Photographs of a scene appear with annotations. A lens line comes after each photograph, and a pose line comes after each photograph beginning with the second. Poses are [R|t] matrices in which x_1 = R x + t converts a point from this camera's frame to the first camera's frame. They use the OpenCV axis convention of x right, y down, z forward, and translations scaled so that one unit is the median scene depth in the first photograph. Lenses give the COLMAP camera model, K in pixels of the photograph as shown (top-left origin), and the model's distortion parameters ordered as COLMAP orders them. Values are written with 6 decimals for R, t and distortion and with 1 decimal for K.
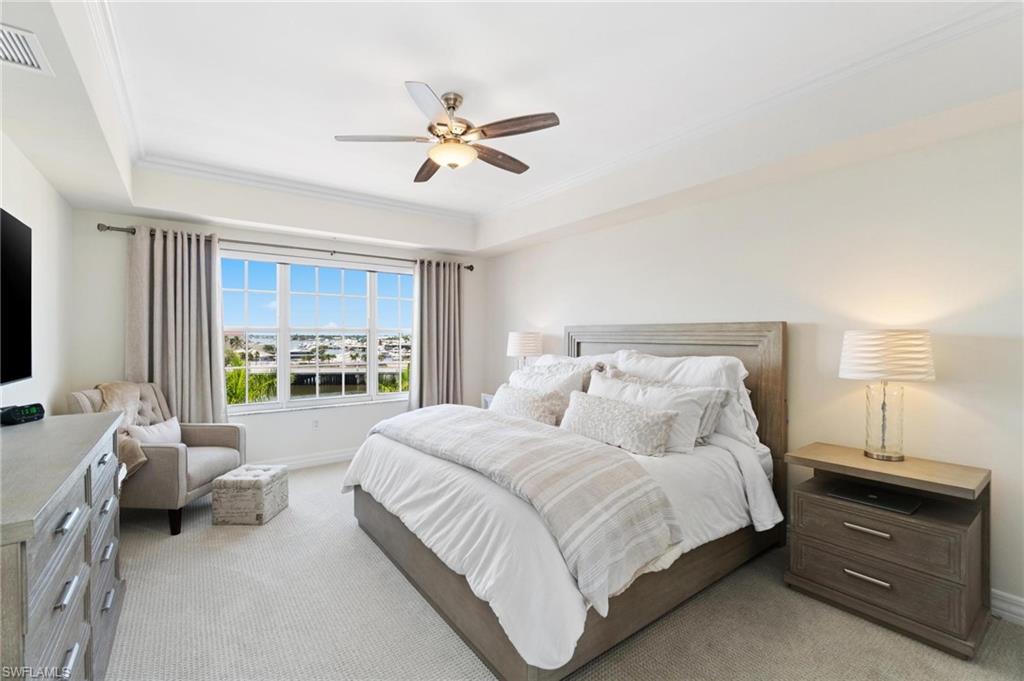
lens RADIAL K [[443.0, 0, 508.3], [0, 443.0, 342.5], [0, 0, 1]] dist [-0.005173, -0.000163]
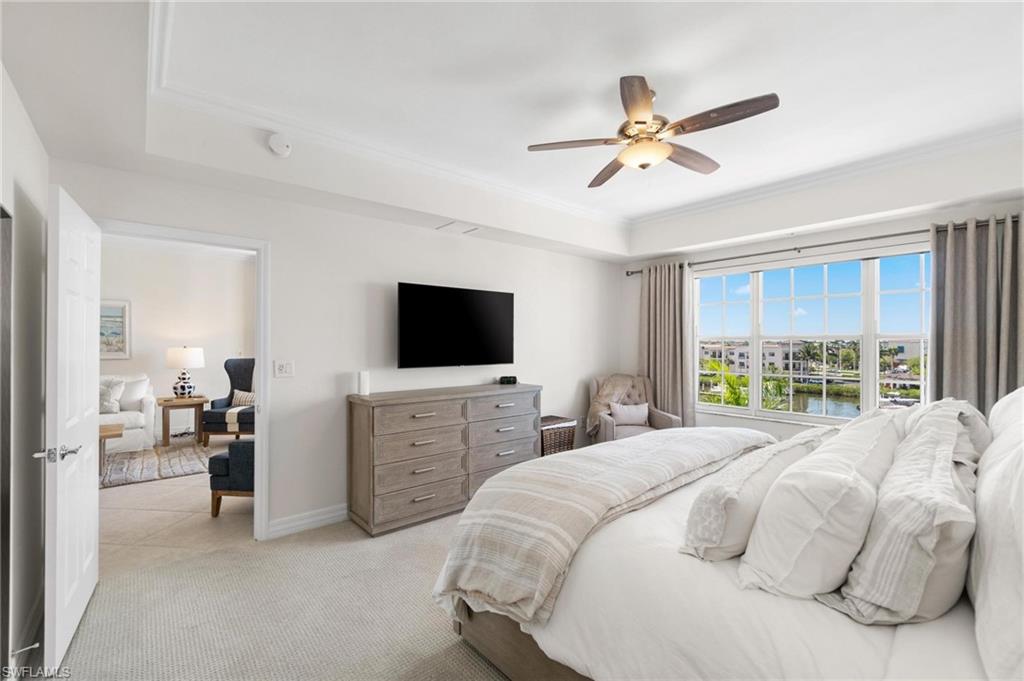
lens RADIAL K [[443.0, 0, 508.3], [0, 443.0, 342.5], [0, 0, 1]] dist [-0.005173, -0.000163]
pose [[0.082686, -0.001661, -0.996574, 0.548977], [-0.012203, 0.999922, -0.002679, -0.008656], [0.996501, 0.012383, 0.082659, 0.430518]]
